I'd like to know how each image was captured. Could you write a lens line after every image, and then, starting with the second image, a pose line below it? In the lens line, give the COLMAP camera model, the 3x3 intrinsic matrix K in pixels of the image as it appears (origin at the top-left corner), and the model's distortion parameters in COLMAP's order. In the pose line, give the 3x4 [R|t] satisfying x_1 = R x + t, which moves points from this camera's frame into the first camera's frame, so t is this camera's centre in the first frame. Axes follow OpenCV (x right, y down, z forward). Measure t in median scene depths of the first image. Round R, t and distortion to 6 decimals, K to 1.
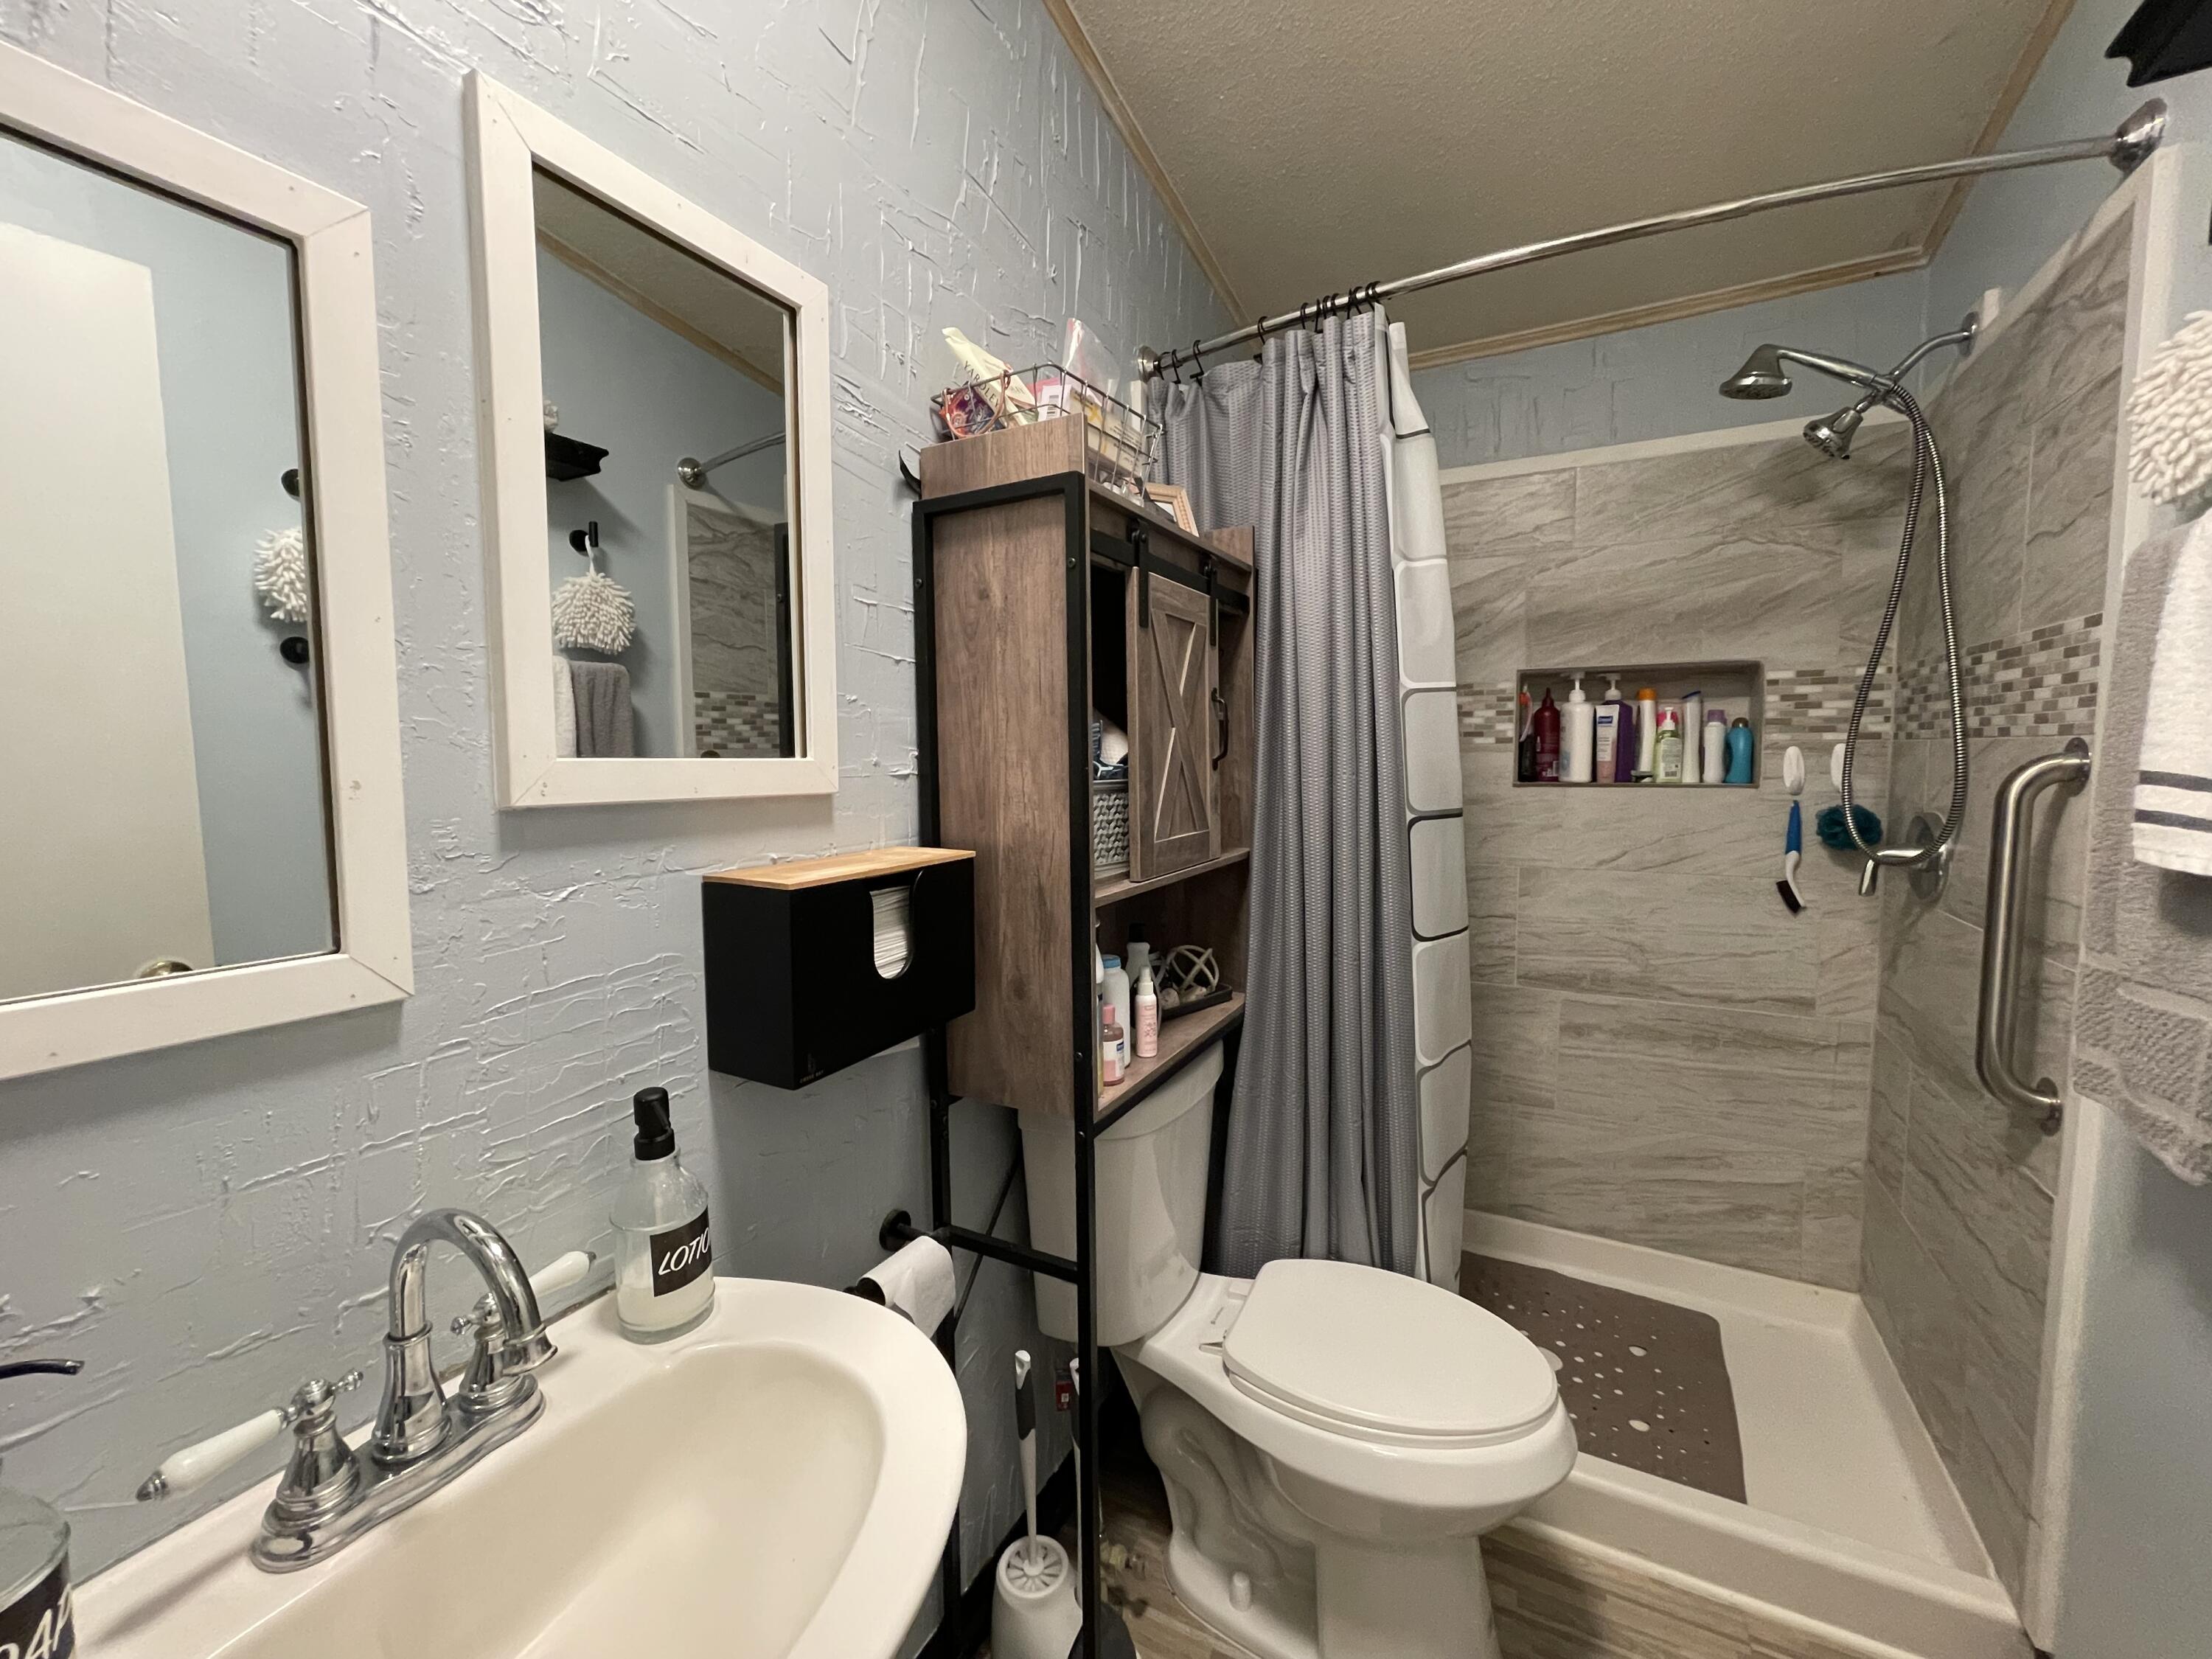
lens RADIAL K [[893.5, 0, 1098.3], [0, 893.5, 818.2], [0, 0, 1]] dist [-0.002147, 0.000360]
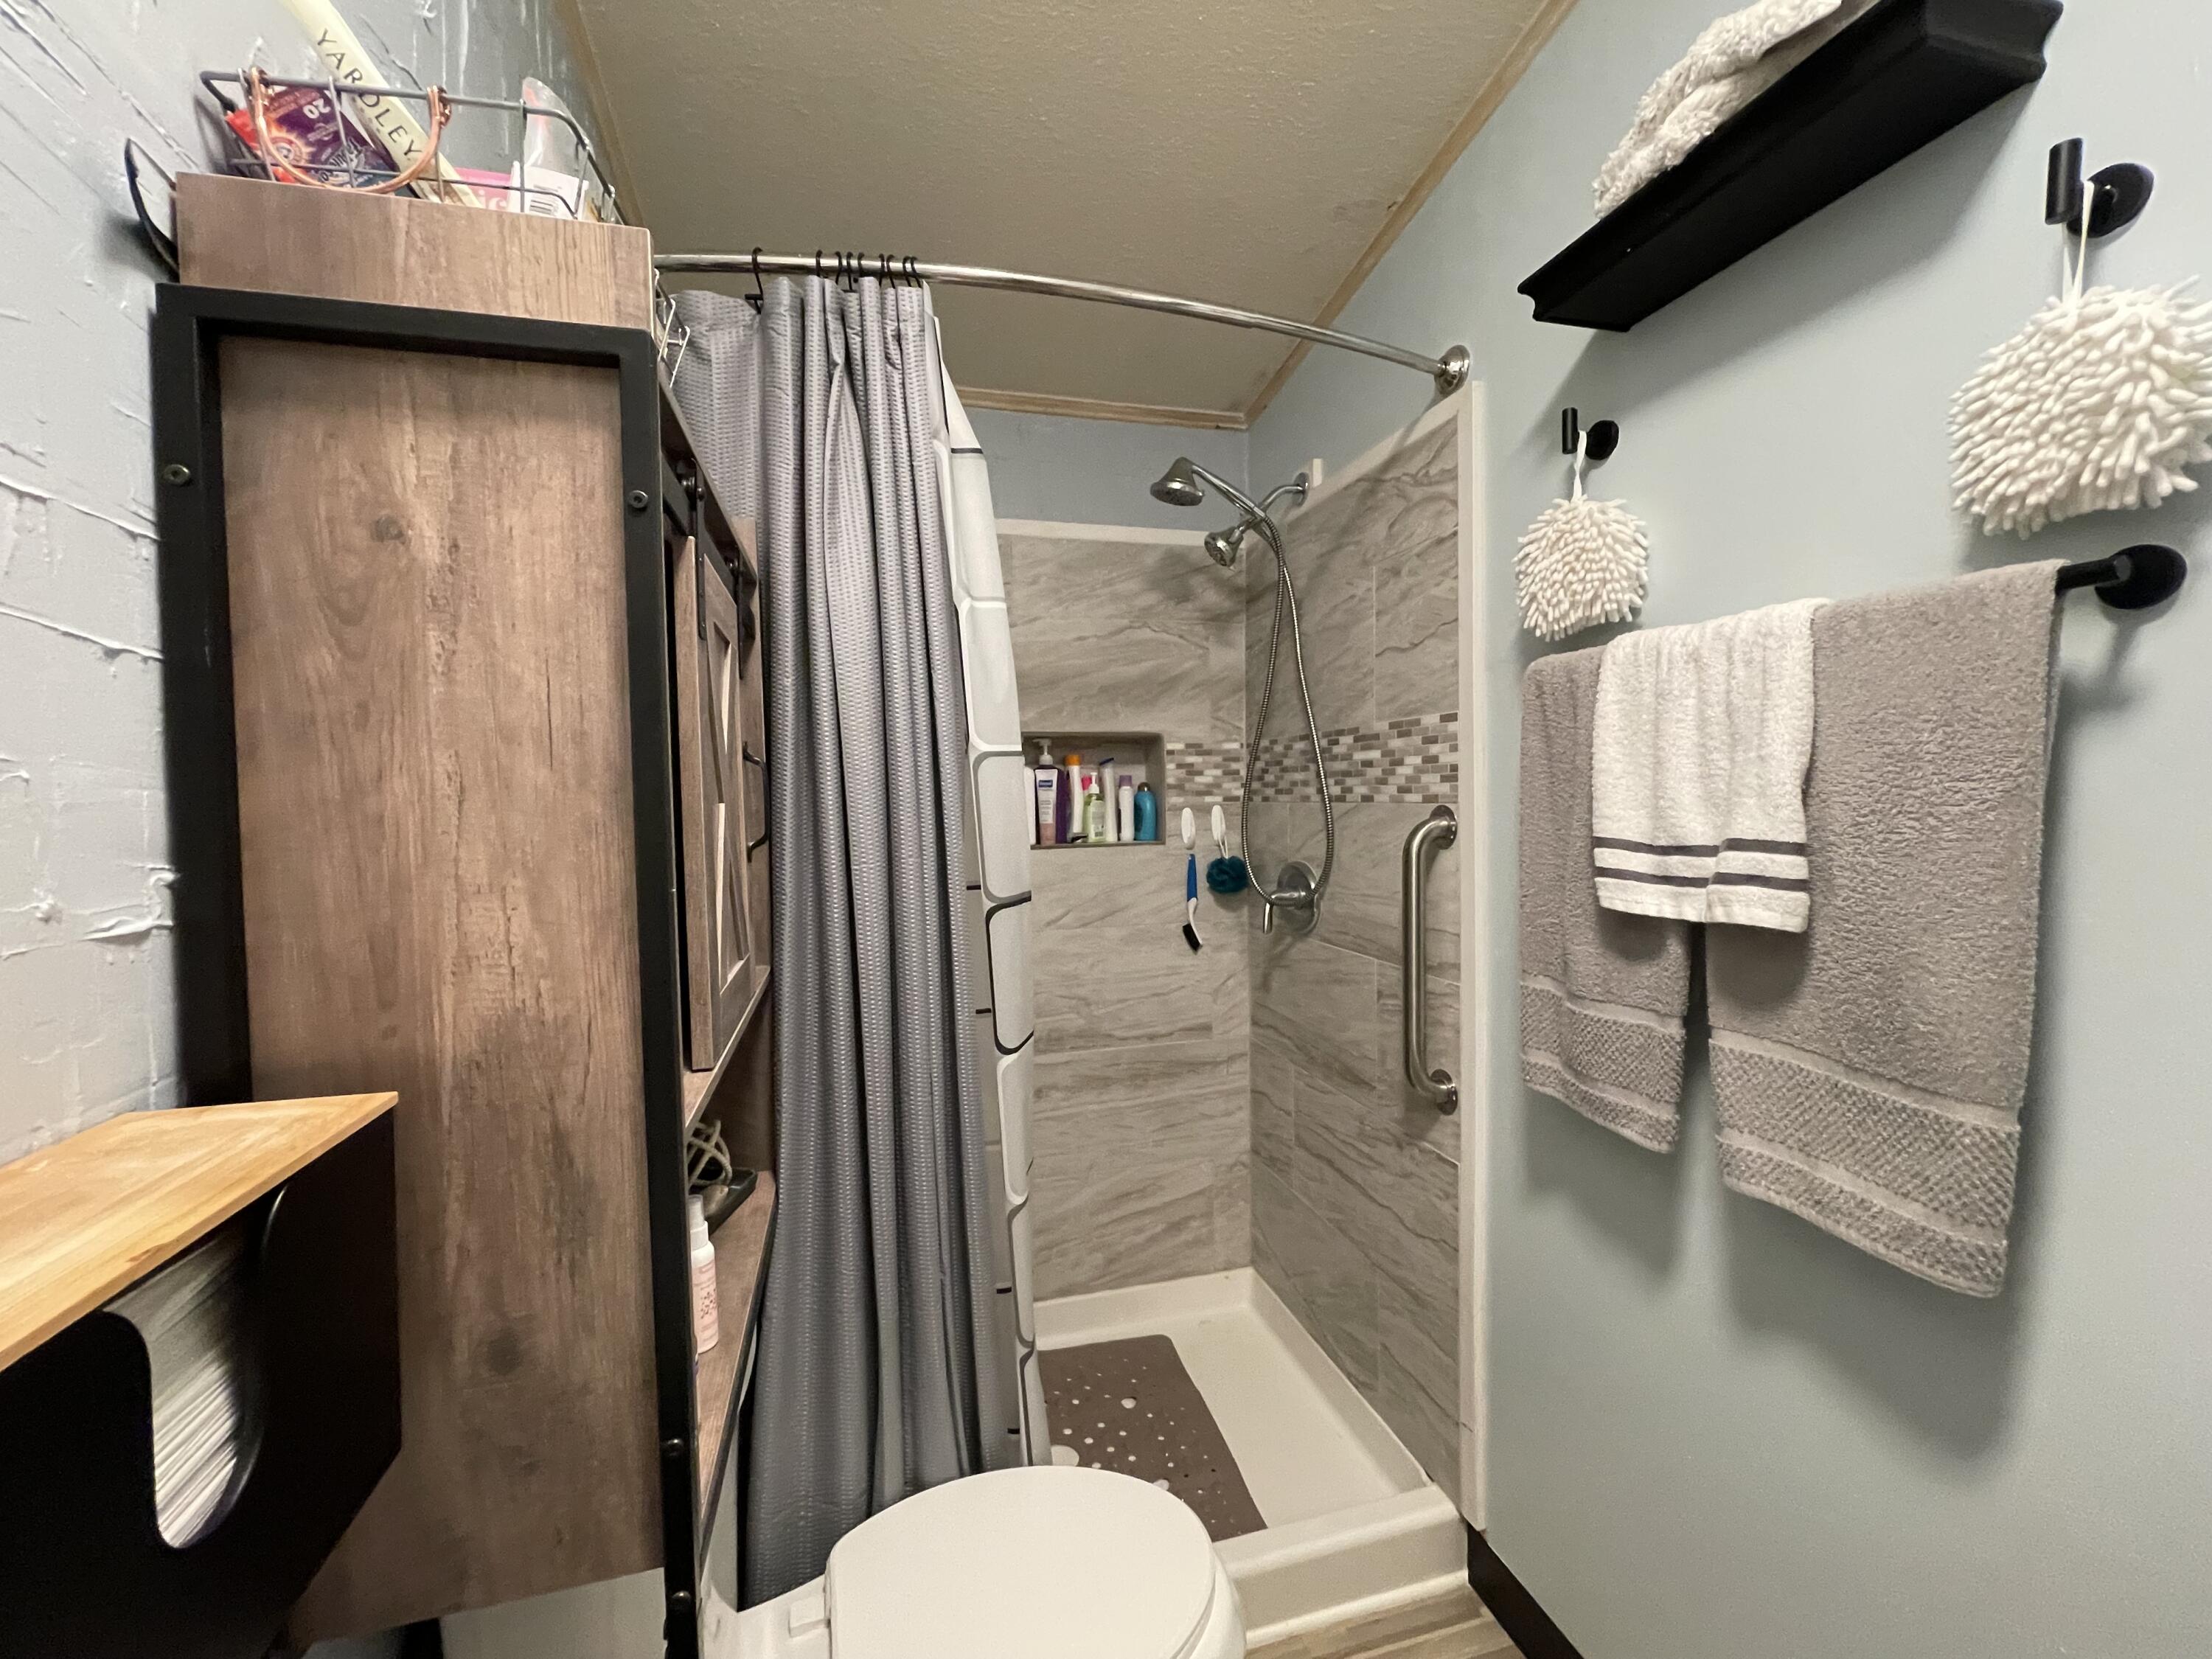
lens RADIAL K [[893.5, 0, 1098.3], [0, 893.5, 818.2], [0, 0, 1]] dist [-0.002147, 0.000360]
pose [[0.725457, -0.021592, 0.687929, -0.130154], [0.062039, 0.997491, -0.034115, -0.043203], [-0.685466, 0.067427, 0.724976, 0.295114]]
